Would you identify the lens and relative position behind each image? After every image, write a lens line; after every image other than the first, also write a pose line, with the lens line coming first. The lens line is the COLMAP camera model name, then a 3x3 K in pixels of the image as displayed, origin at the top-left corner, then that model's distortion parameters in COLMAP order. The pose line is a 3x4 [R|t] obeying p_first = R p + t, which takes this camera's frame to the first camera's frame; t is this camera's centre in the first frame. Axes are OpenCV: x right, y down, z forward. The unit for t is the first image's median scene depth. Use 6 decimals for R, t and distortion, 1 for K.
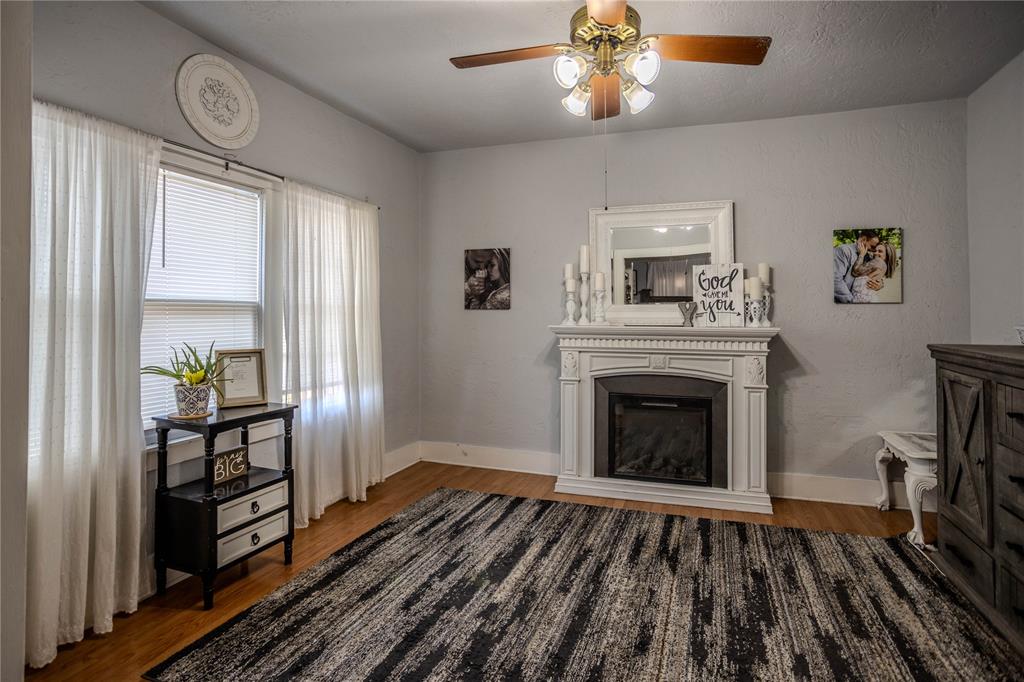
lens RADIAL K [[495.3, 0, 510.0], [0, 495.3, 310.2], [0, 0, 1]] dist [-0.003726, -0.000218]
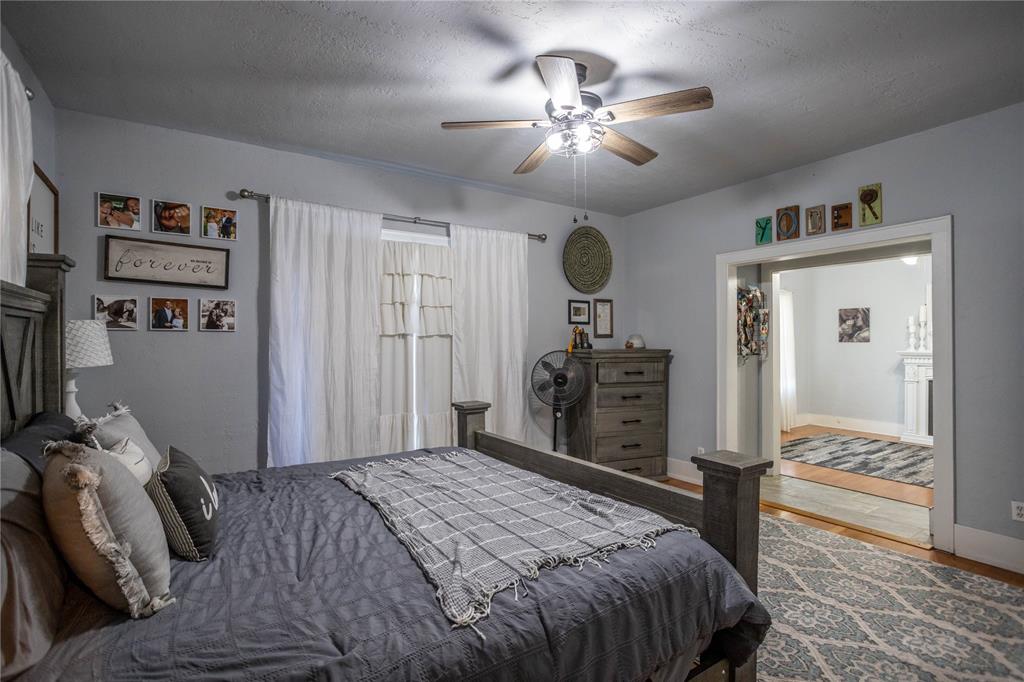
lens RADIAL K [[495.3, 0, 514.7], [0, 495.3, 343.8], [0, 0, 1]] dist [-0.003726, -0.000218]
pose [[0.835803, 0.003240, -0.549019, -0.091049], [0.002633, 0.999947, 0.009910, -0.016977], [0.549023, -0.009728, 0.835751, -1.193534]]
